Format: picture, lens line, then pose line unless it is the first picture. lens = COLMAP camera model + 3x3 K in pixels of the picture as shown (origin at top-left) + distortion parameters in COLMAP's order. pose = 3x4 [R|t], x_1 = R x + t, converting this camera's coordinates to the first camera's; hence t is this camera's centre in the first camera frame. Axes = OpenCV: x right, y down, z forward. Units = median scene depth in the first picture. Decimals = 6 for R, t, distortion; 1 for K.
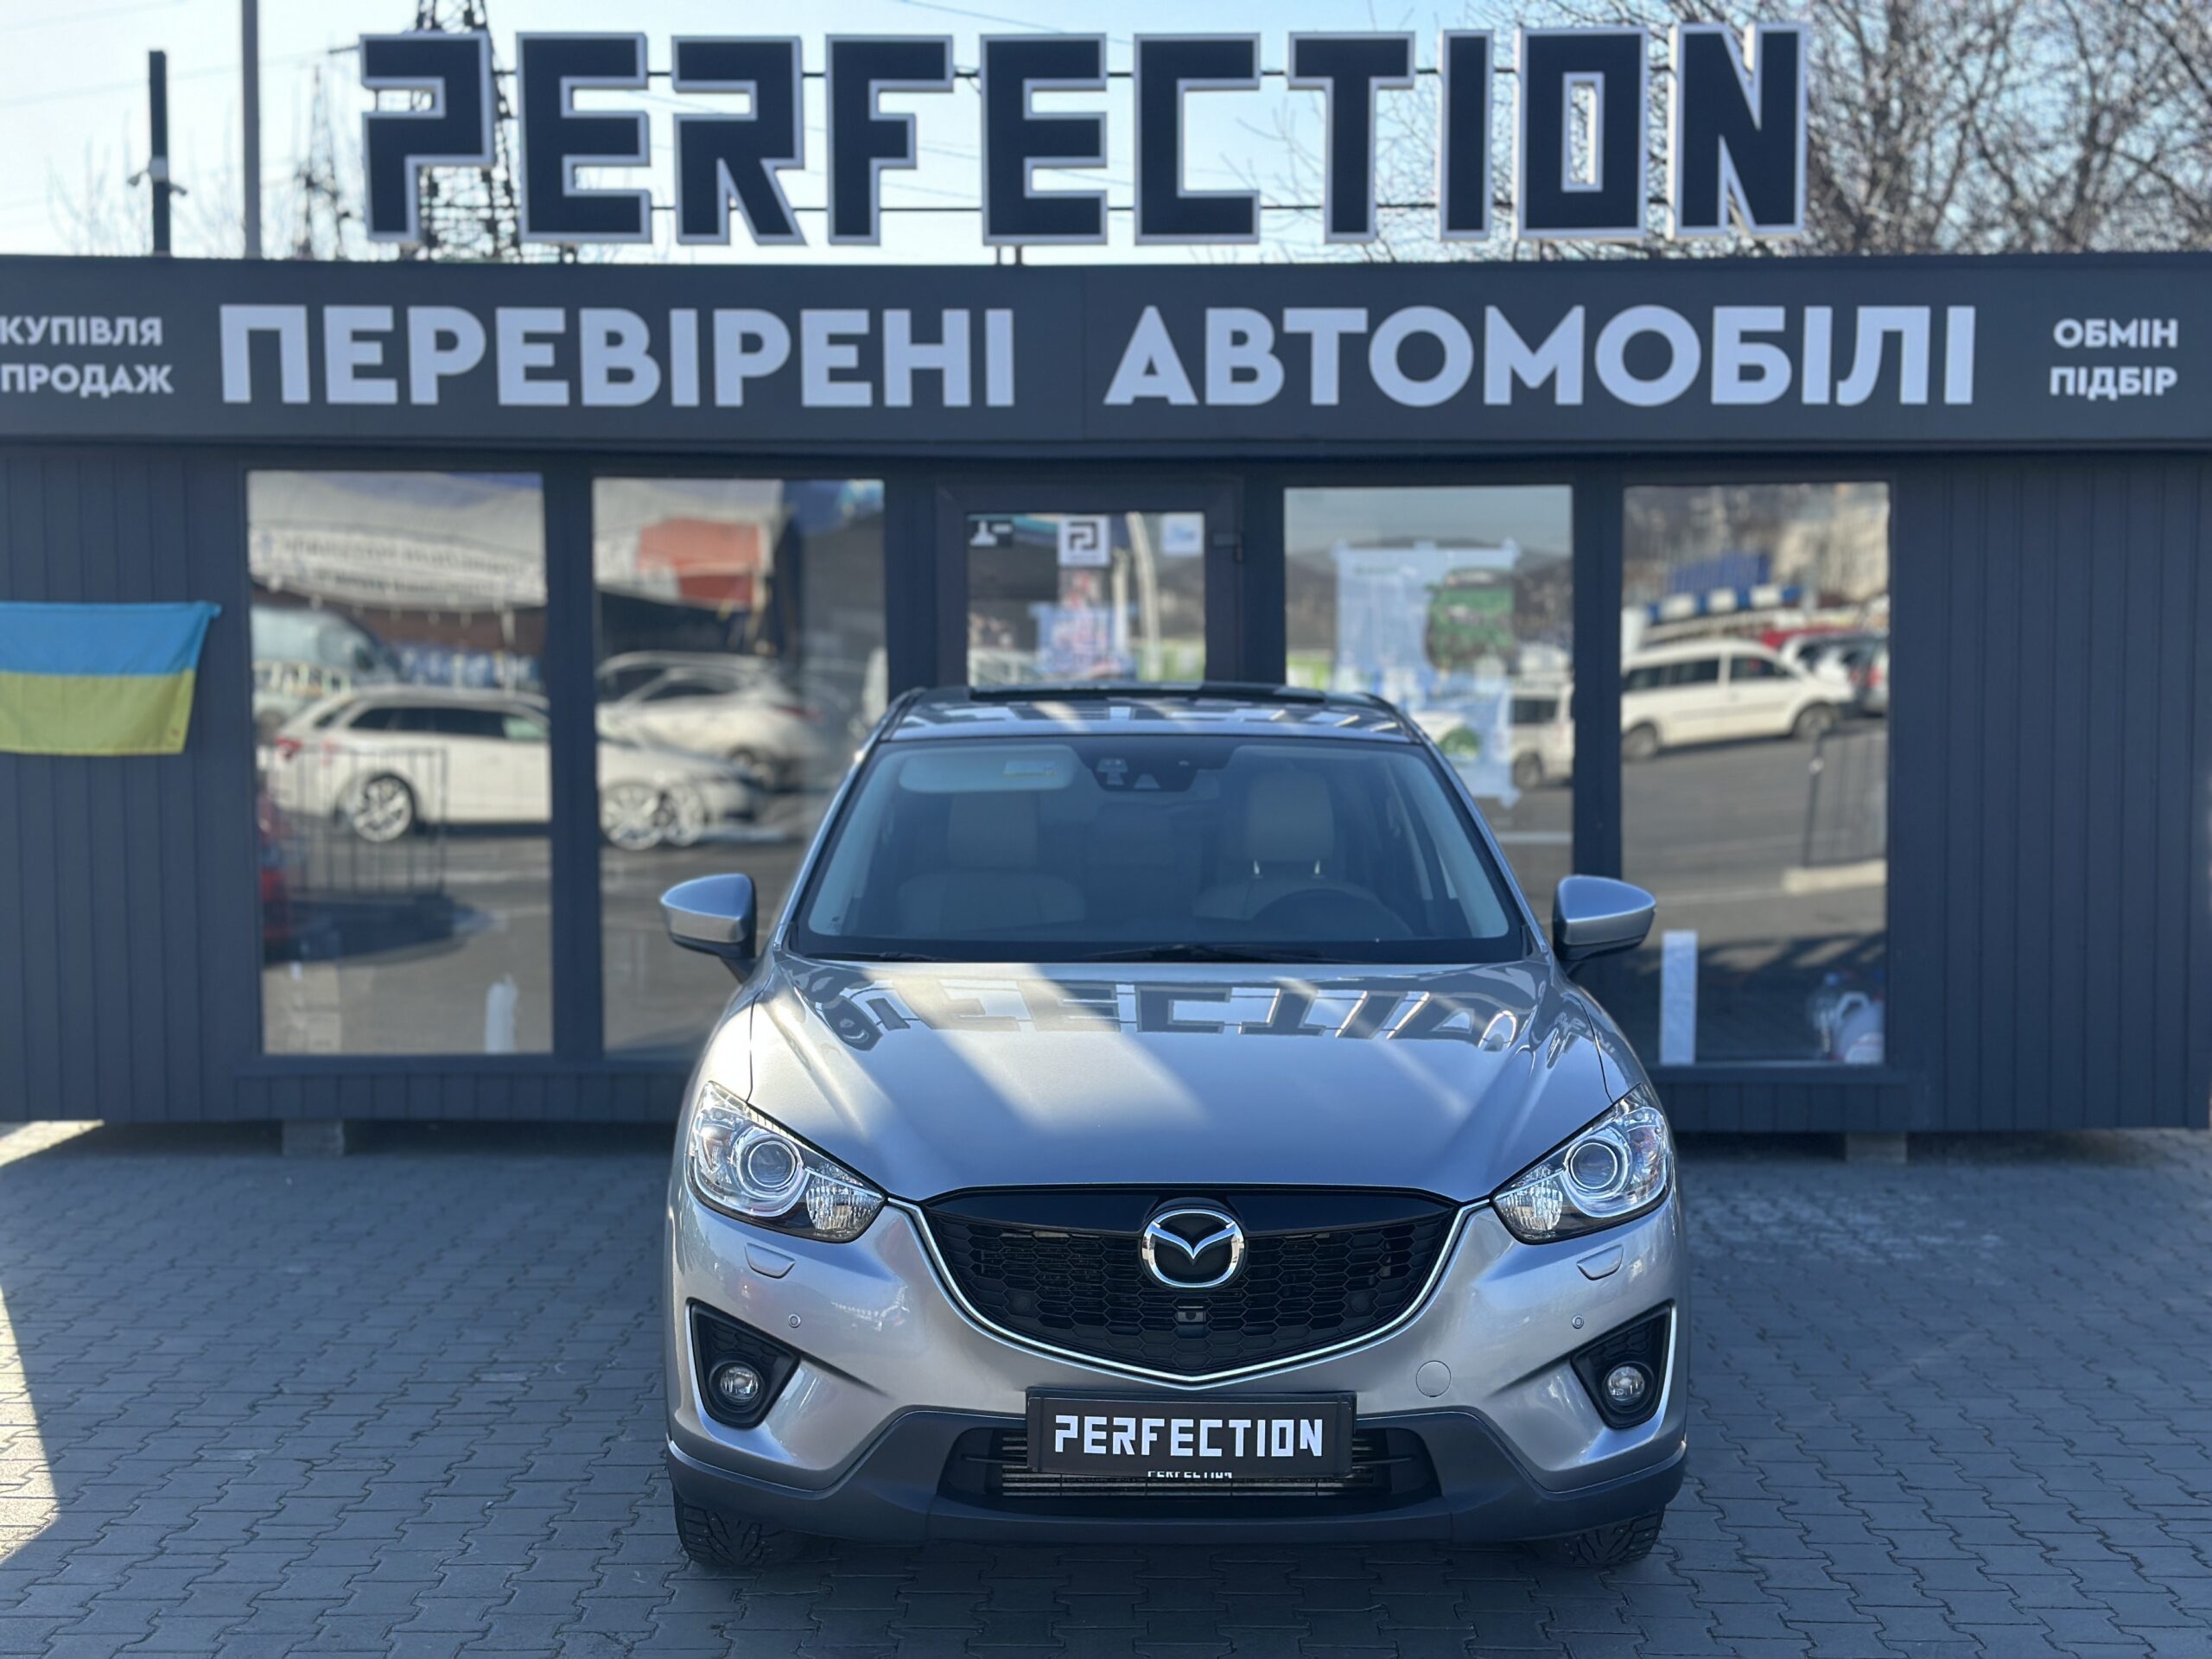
lens RADIAL K [[3063.9, 0, 1111.9], [0, 3063.9, 877.0], [0, 0, 1]] dist [0.210457, -0.465340]
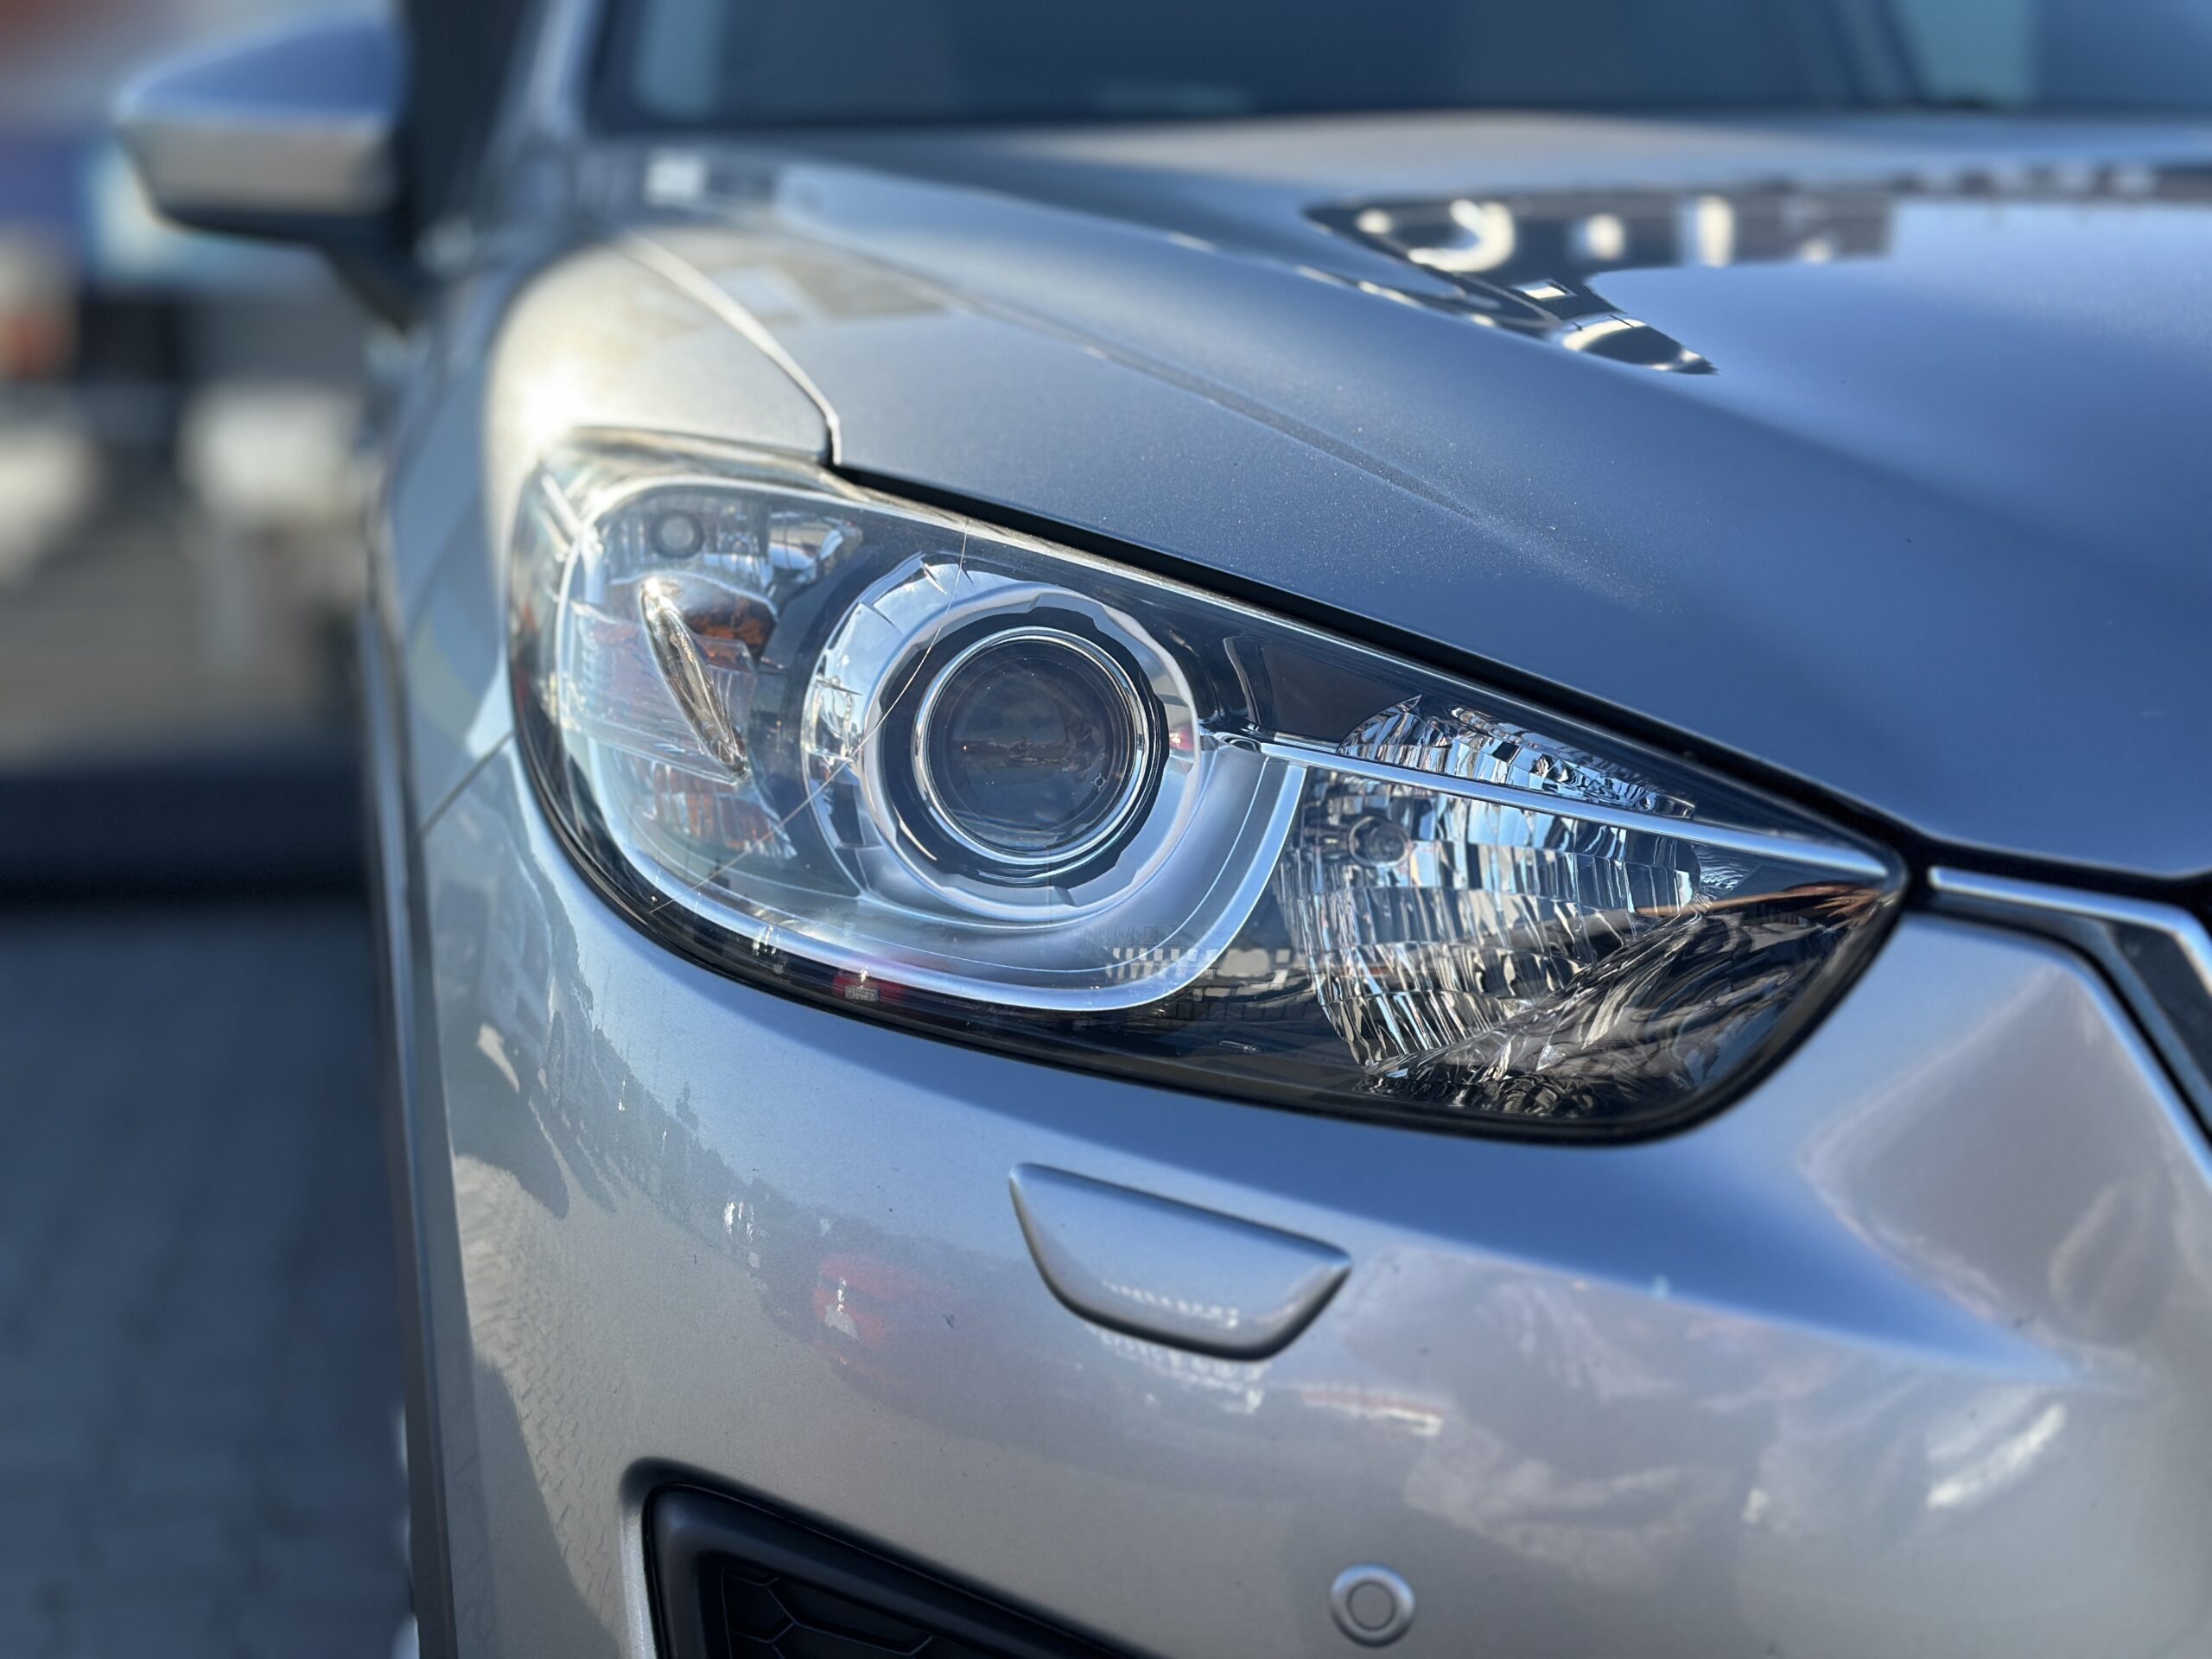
lens RADIAL K [[3063.9, 0, 1111.9], [0, 3063.9, 877.0], [0, 0, 1]] dist [0.210457, -0.465340]
pose [[0.968959, -0.035860, 0.244607, -0.154183], [0.017739, 0.996959, 0.075887, 0.088008], [-0.246585, -0.069192, 0.966648, 0.818200]]
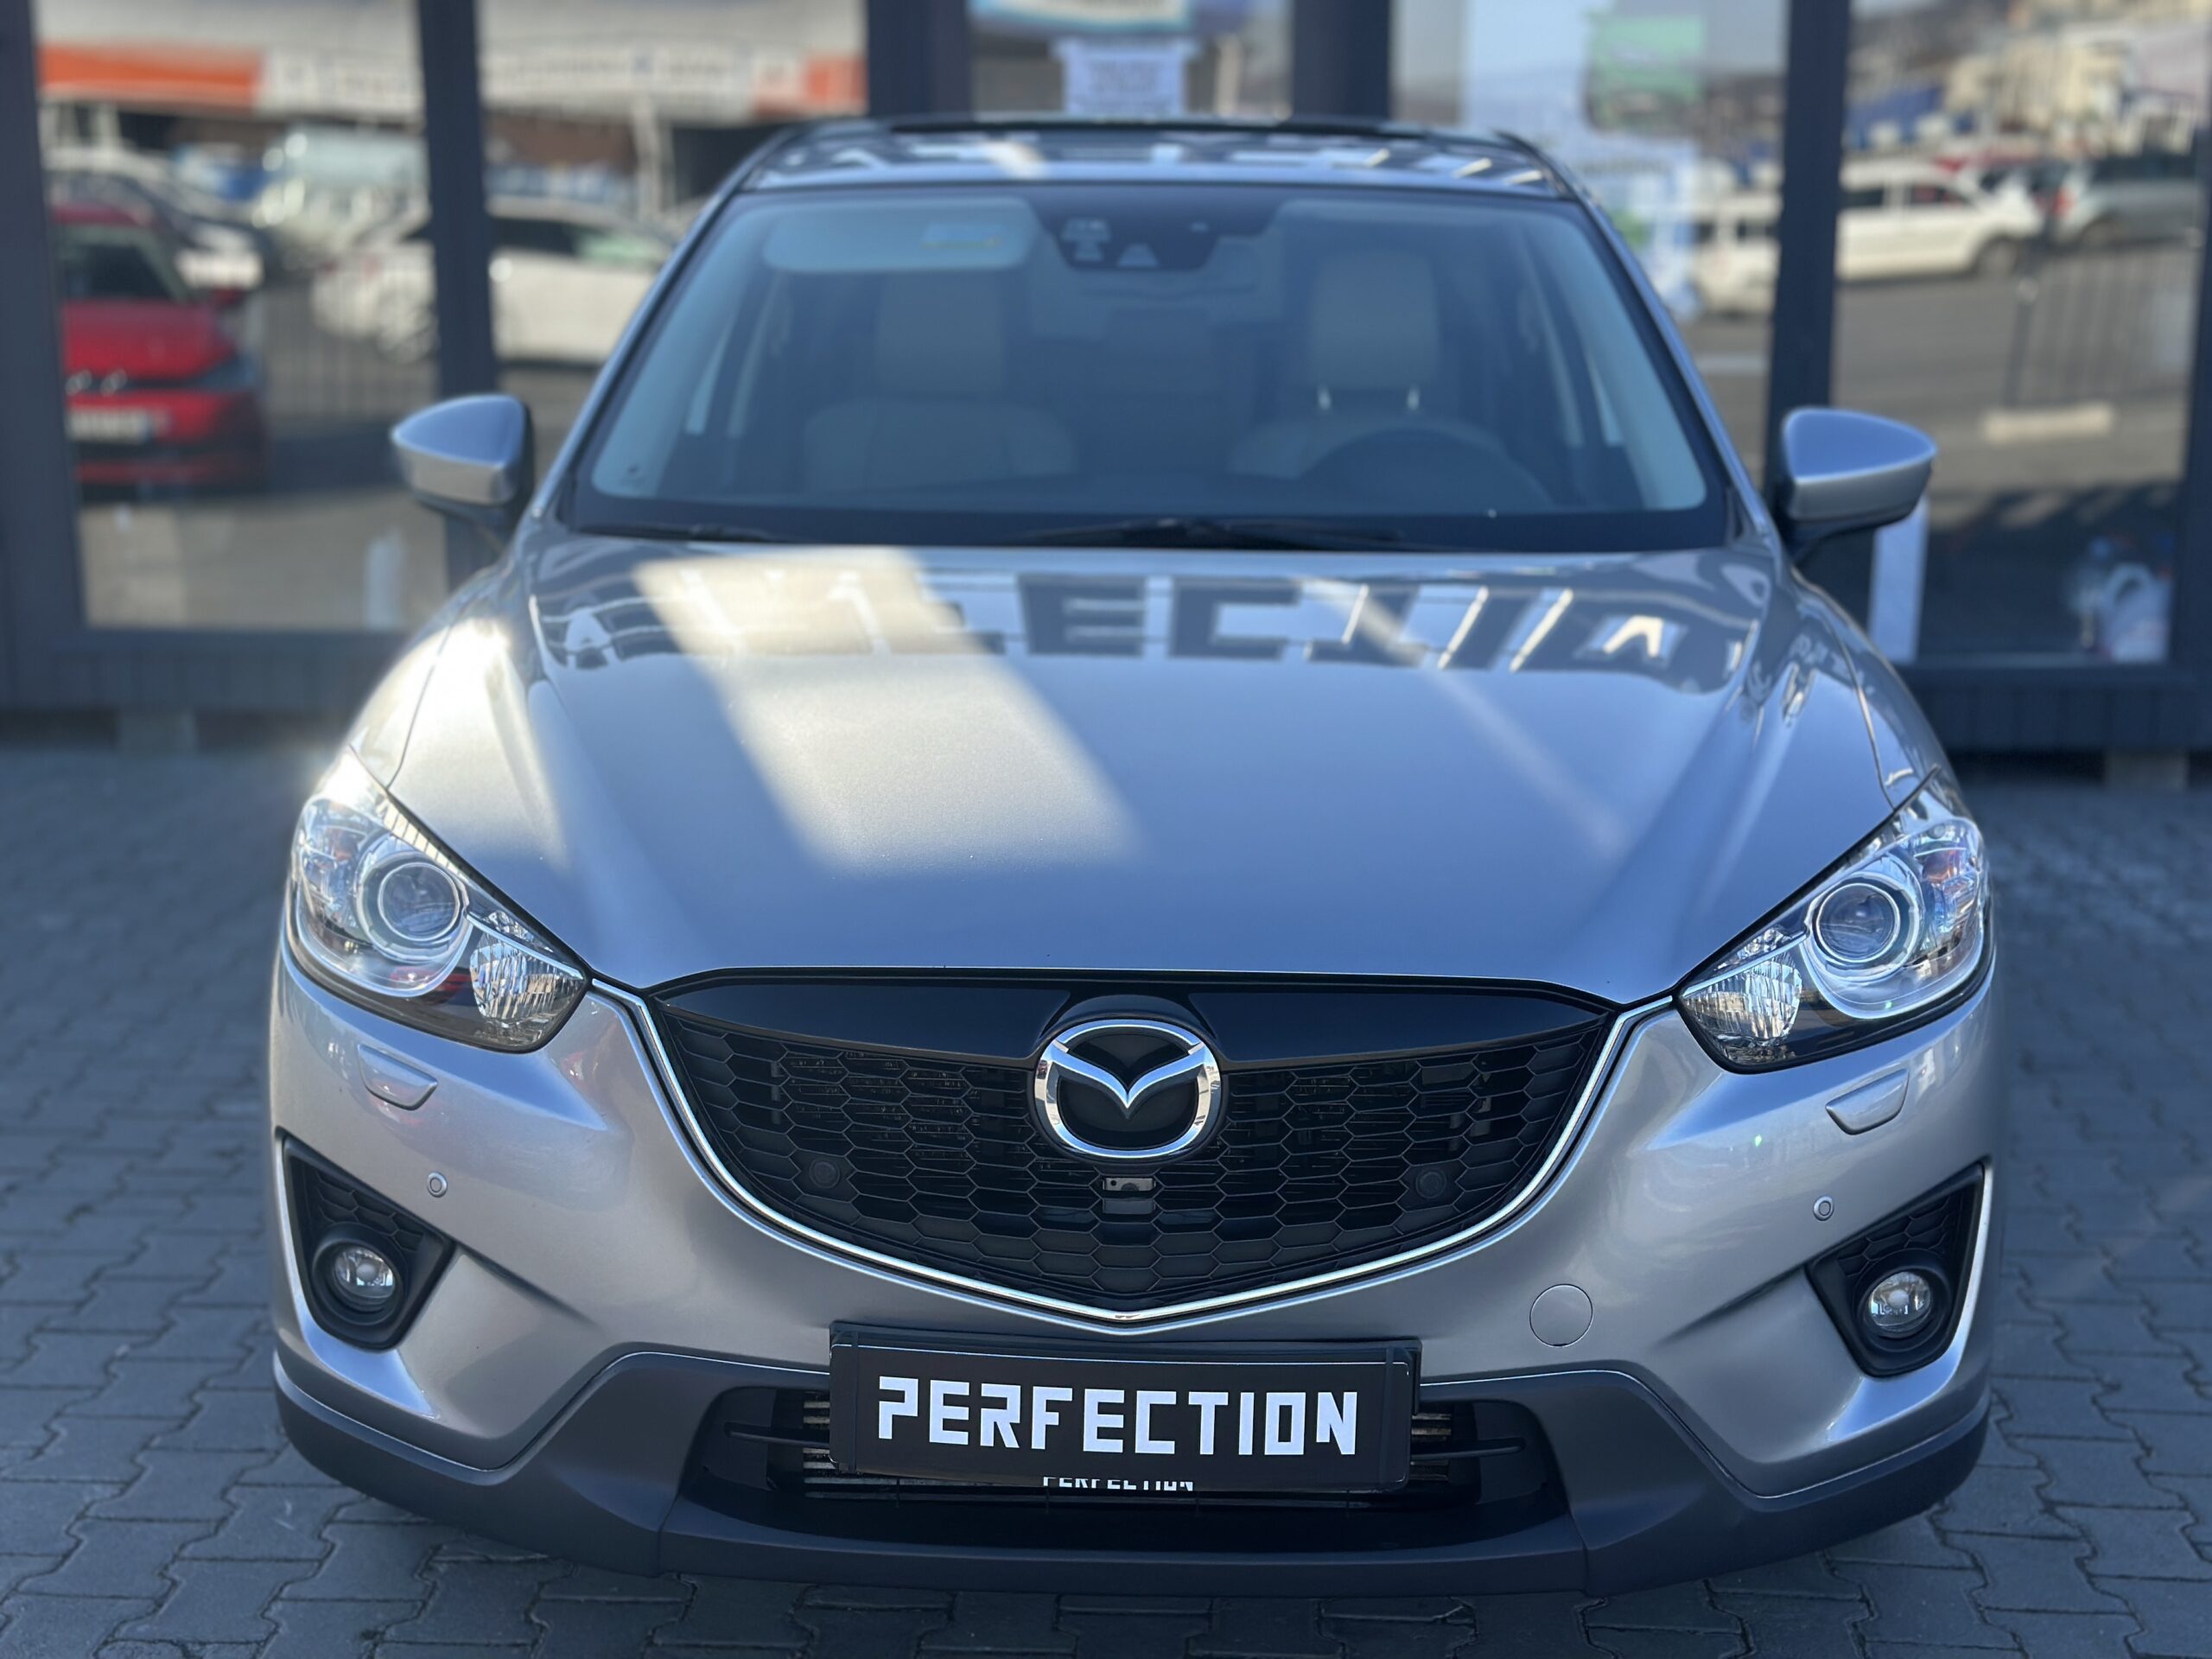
lens RADIAL K [[3063.9, 0, 1111.9], [0, 3063.9, 877.0], [0, 0, 1]] dist [0.210457, -0.465340]
pose [[0.998991, 0.015121, -0.042288, 0.043635], [-0.008713, 0.988979, 0.147797, 0.002174], [0.044057, -0.147279, 0.988113, 0.438004]]
